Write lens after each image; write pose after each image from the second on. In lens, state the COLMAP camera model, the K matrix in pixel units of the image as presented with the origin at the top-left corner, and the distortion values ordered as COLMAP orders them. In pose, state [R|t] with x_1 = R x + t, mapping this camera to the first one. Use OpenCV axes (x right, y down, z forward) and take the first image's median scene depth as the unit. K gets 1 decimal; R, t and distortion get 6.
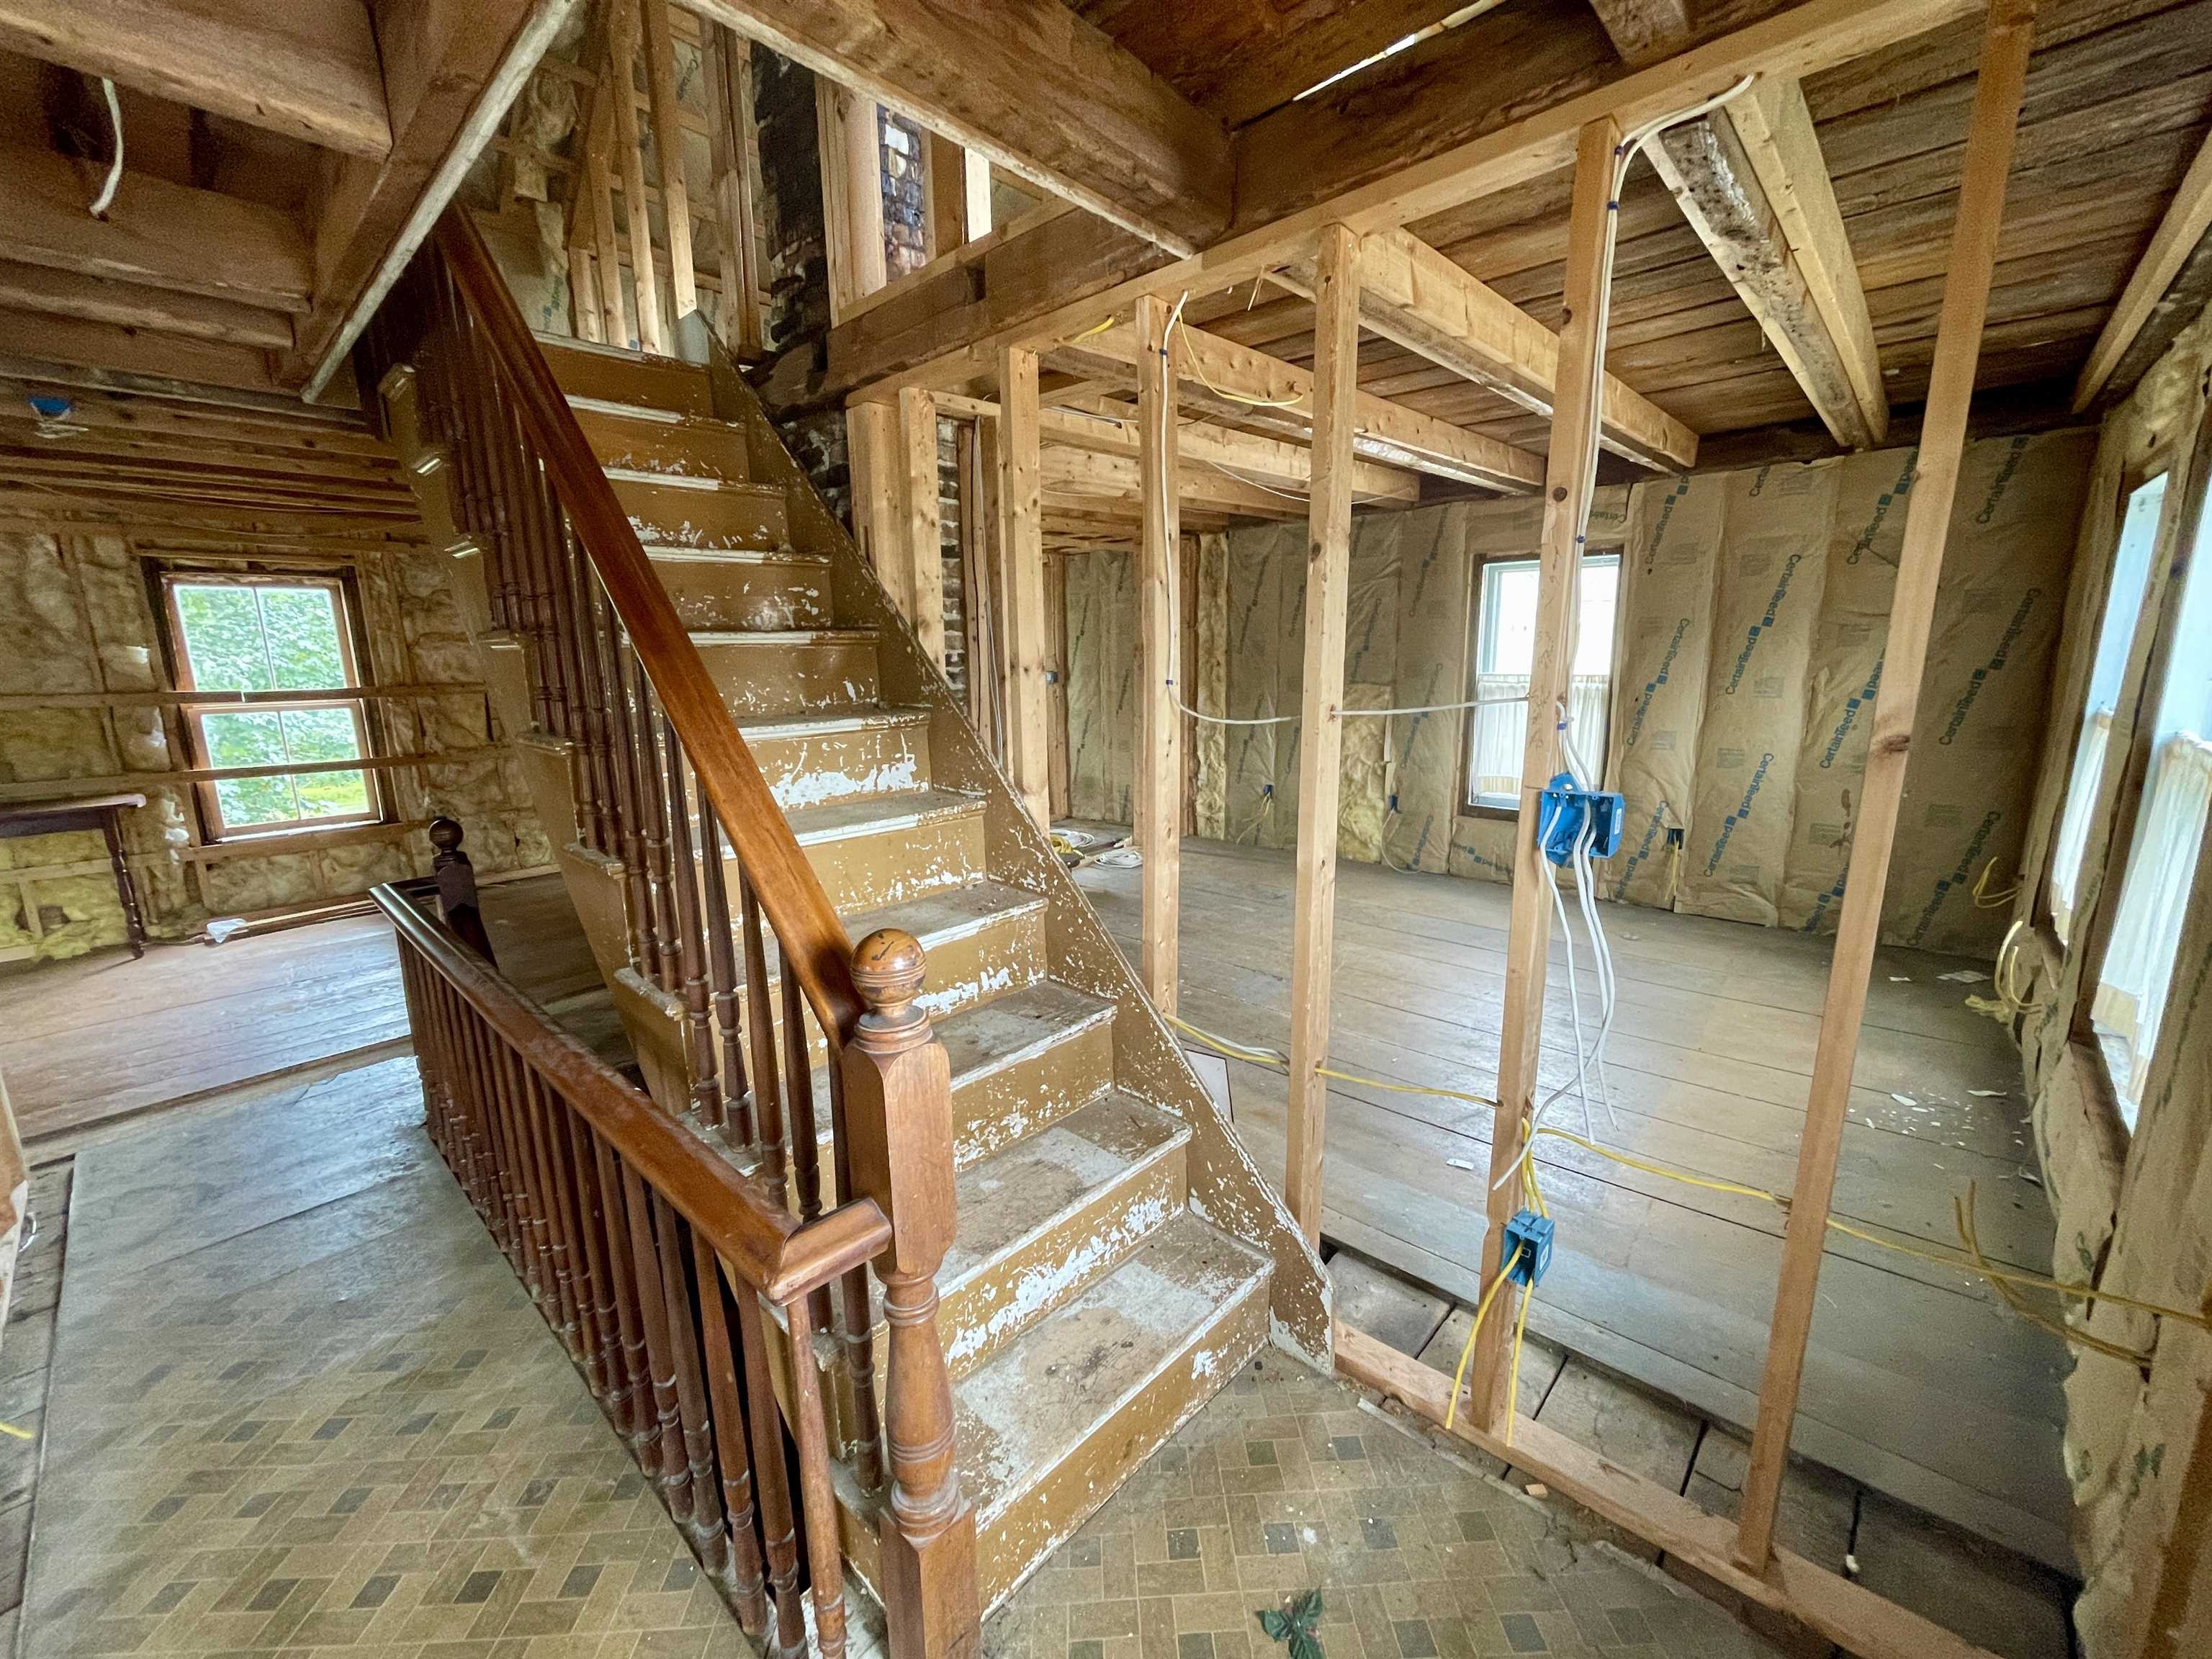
lens RADIAL K [[885.6, 0, 1104.1], [0, 885.6, 827.4], [0, 0, 1]] dist [0.000019, 0.000565]
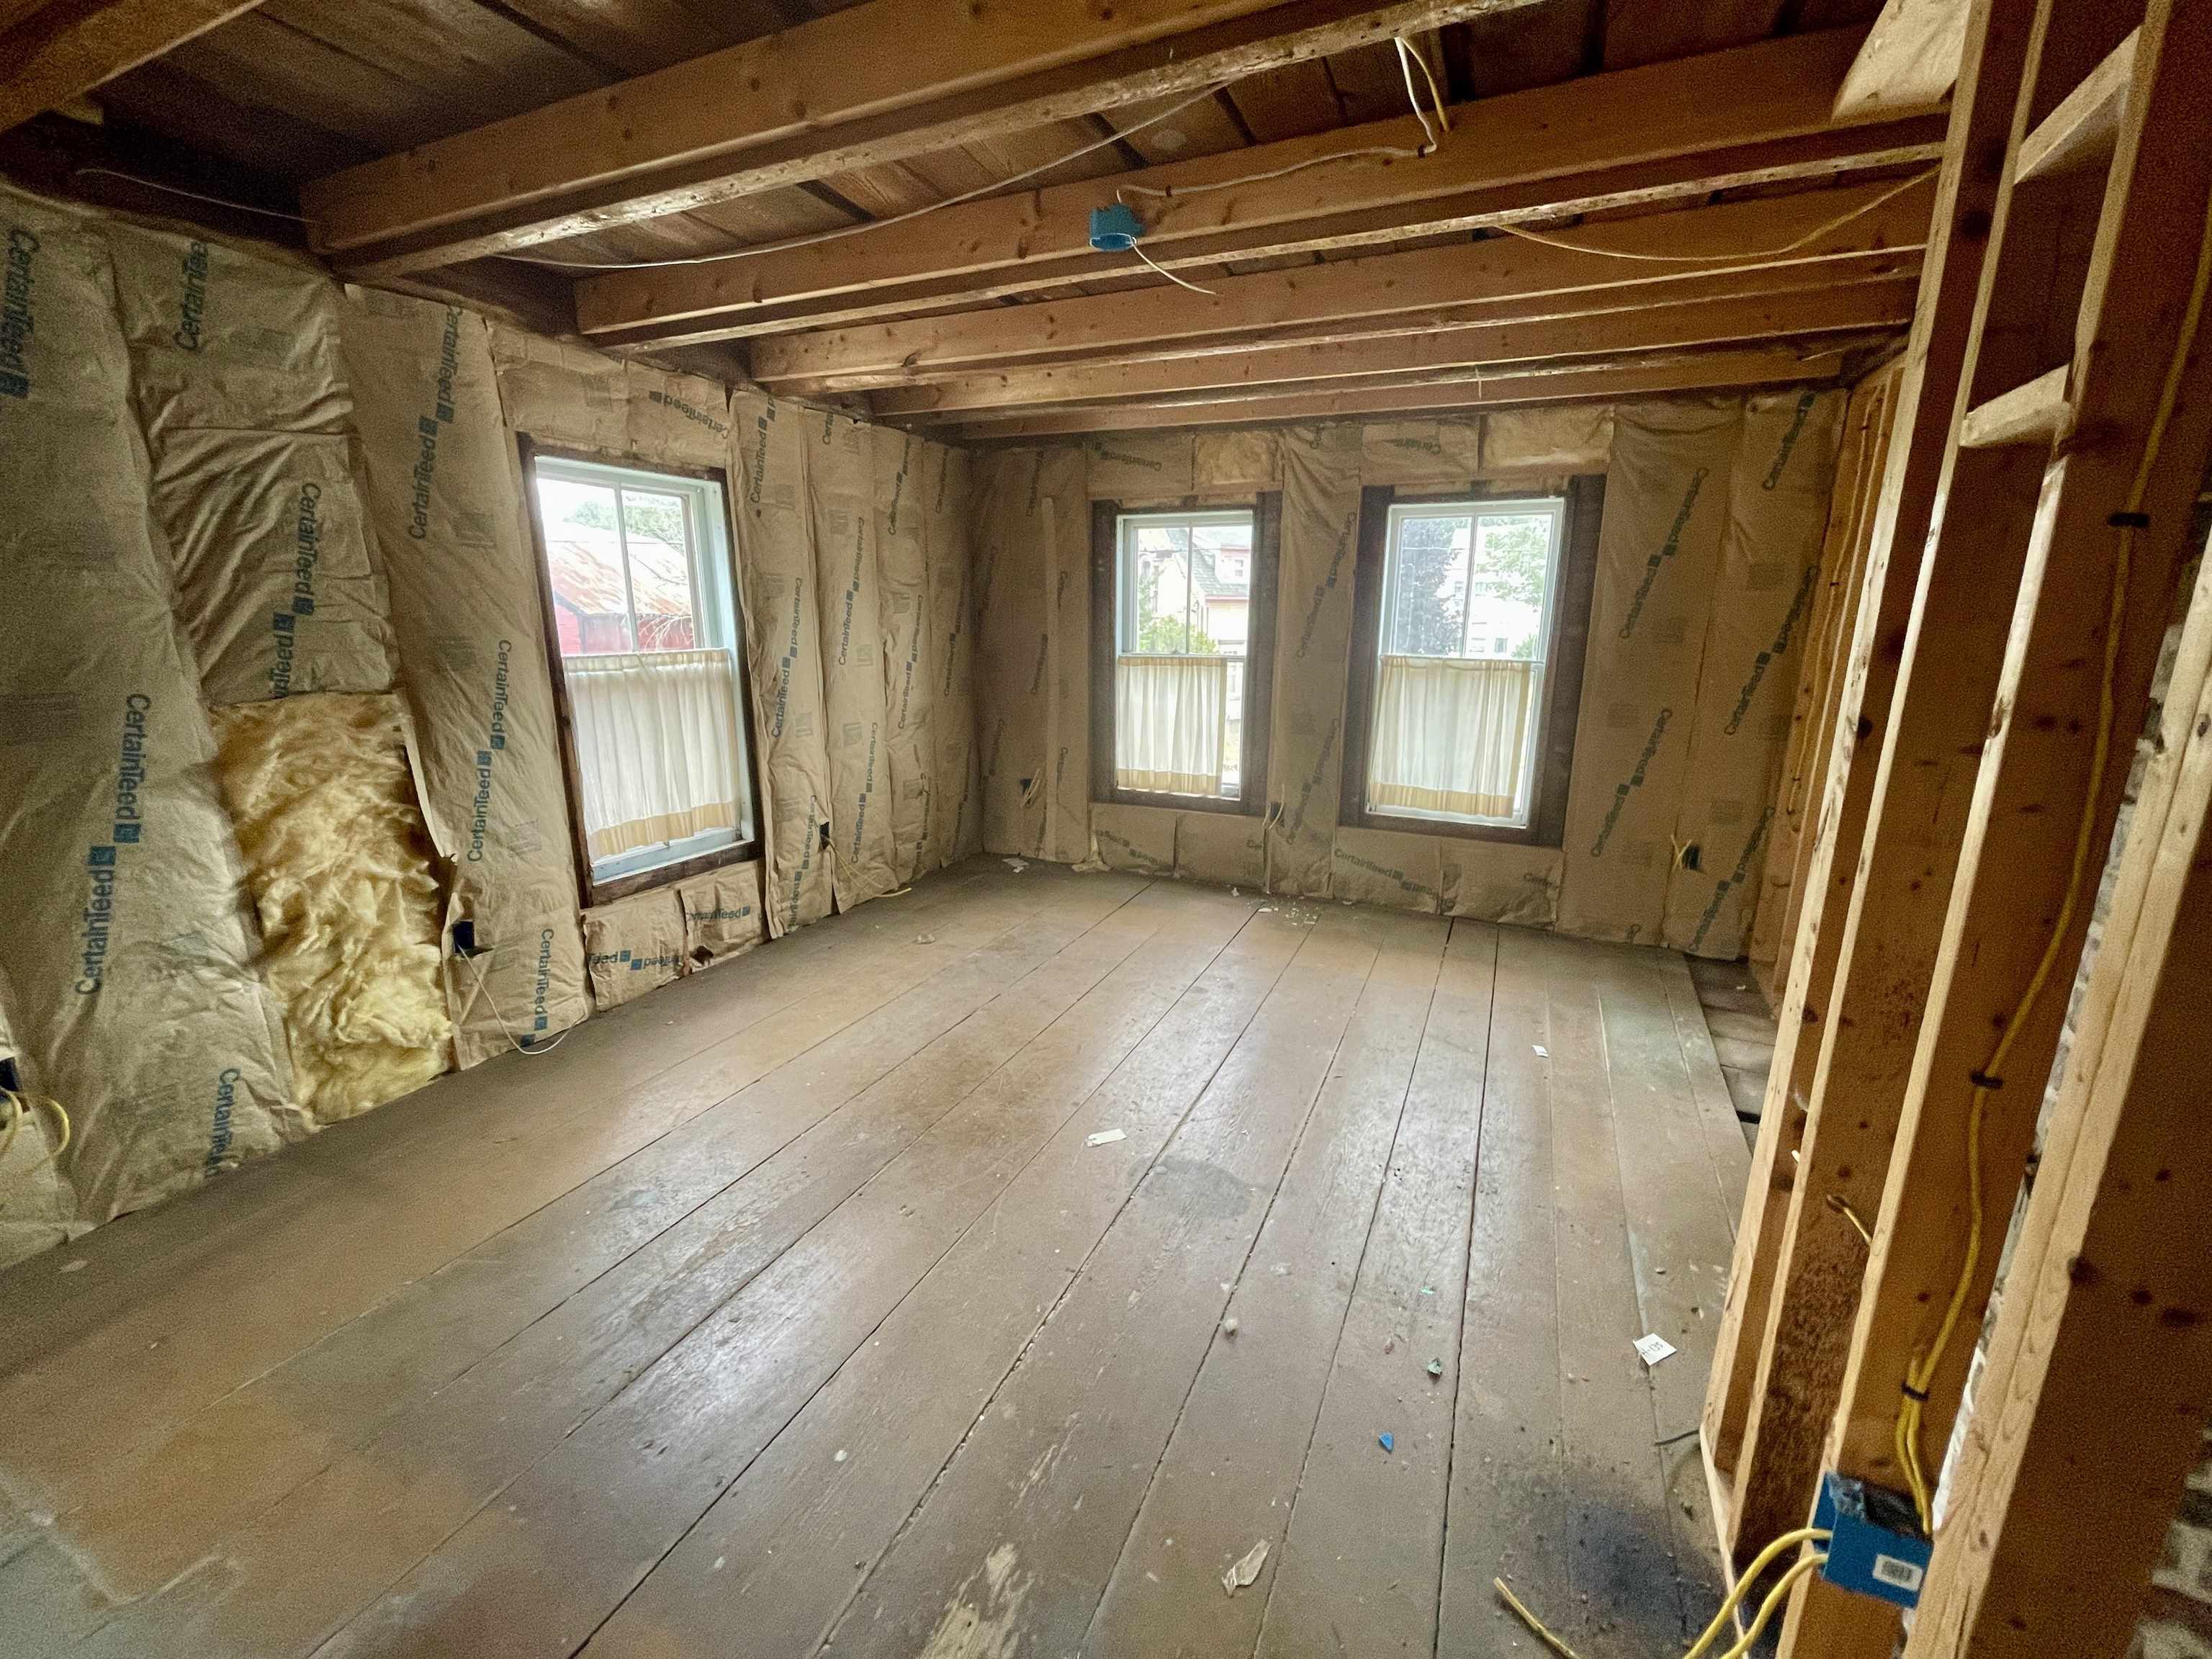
lens RADIAL K [[885.6, 0, 1099.6], [0, 885.6, 832.5], [0, 0, 1]] dist [0.000019, 0.000565]
pose [[-0.278033, -0.208281, 0.937719, -0.229319], [0.205977, 0.940575, 0.269987, -0.157410], [-0.938228, 0.268214, -0.218609, 0.873121]]
